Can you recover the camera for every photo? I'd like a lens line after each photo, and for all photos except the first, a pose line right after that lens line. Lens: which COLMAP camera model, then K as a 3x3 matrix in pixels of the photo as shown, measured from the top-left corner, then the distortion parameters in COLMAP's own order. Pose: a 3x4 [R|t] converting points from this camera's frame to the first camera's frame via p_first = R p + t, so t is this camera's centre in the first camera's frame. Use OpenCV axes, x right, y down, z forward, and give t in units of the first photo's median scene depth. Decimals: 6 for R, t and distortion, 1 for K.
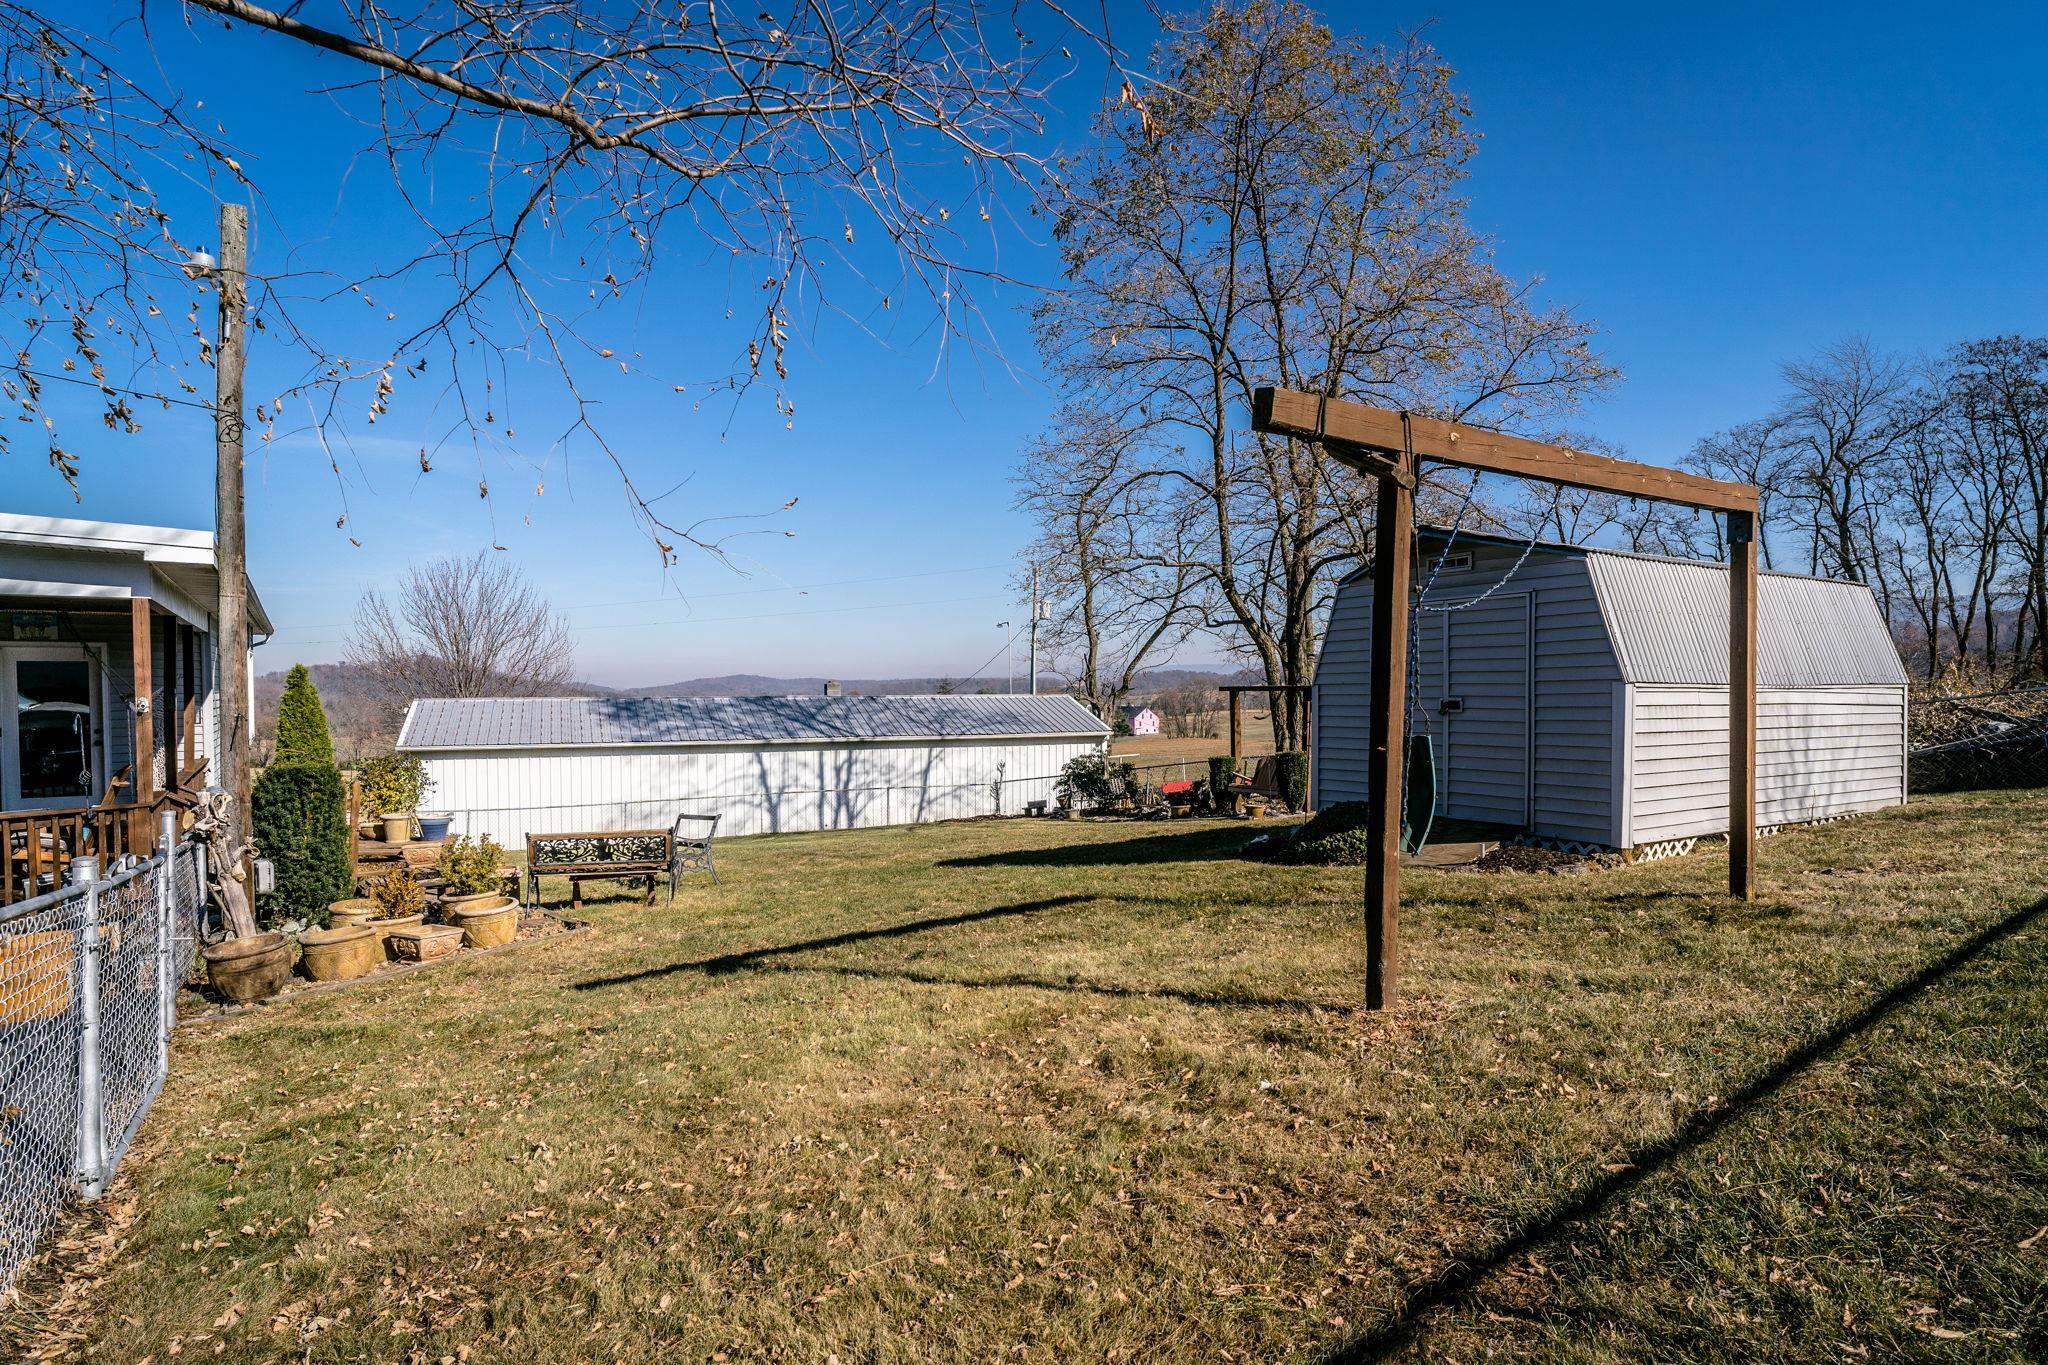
lens RADIAL K [[1061.8, 0, 1032.2], [0, 1061.8, 699.6], [0, 0, 1]] dist [0.001083, 0.000159]
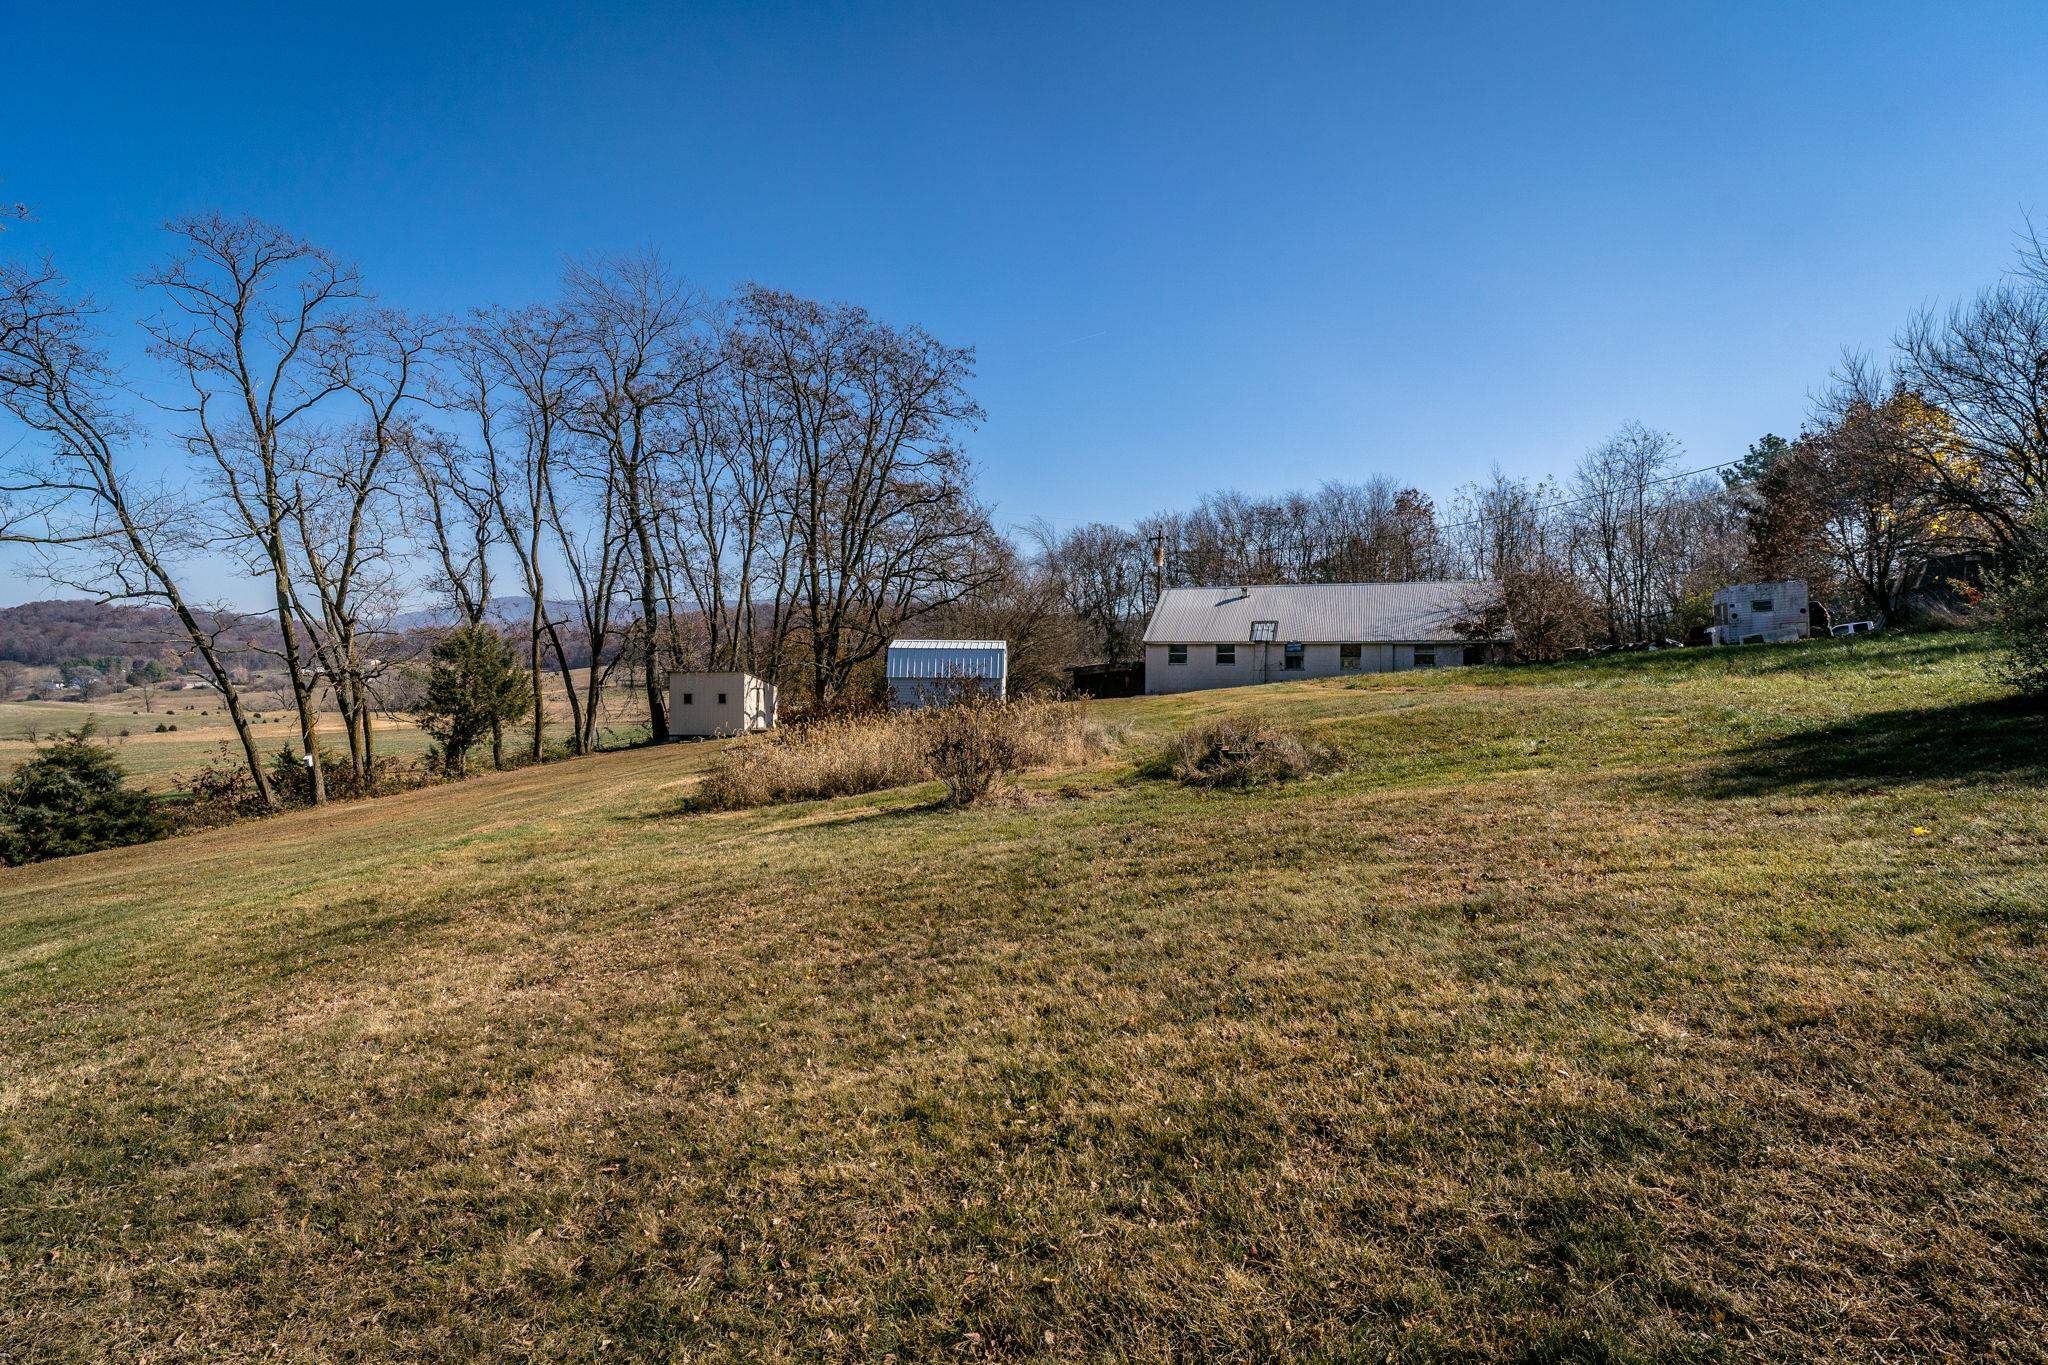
lens RADIAL K [[1066.2, 0, 1016.0], [0, 1066.2, 686.7], [0, 0, 1]] dist [-0.003206, 0.000194]
pose [[0.491478, -0.003399, 0.870883, 0.543024], [0.001766, 0.999994, 0.002907, 0.001799], [-0.870888, 0.000110, 0.491481, 0.968818]]
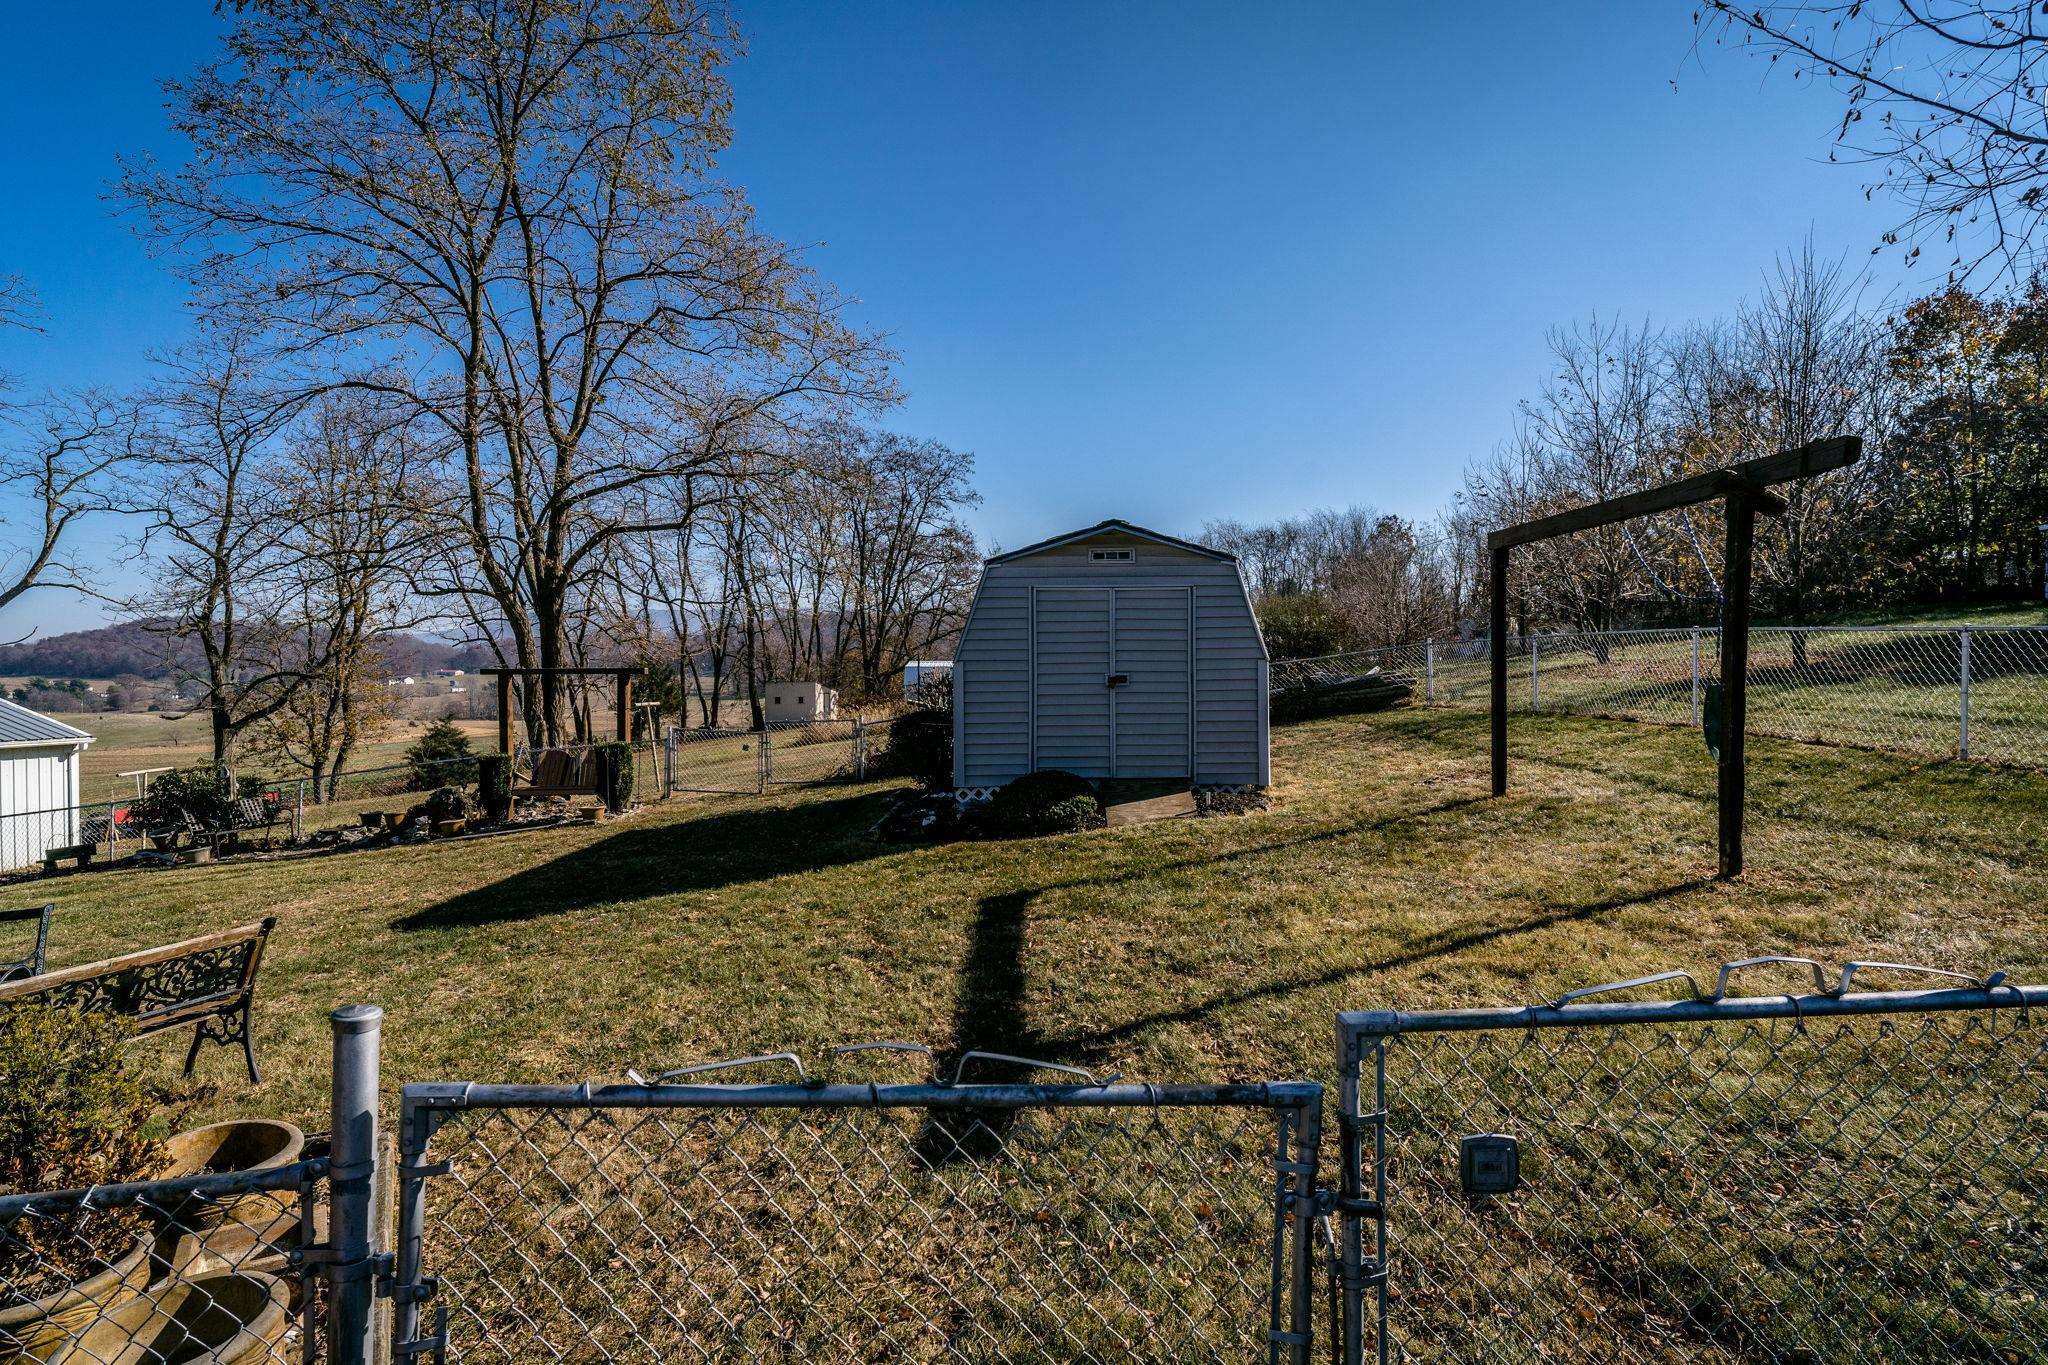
lens RADIAL K [[1080.2, 0, 1013.8], [0, 1080.2, 681.7], [0, 0, 1]] dist [0.003576, 0.000926]
pose [[0.544594, 0.002114, 0.838697, -0.286627], [0.008103, 0.999937, -0.007782, 0.007129], [-0.838661, 0.011034, 0.544542, 0.204351]]
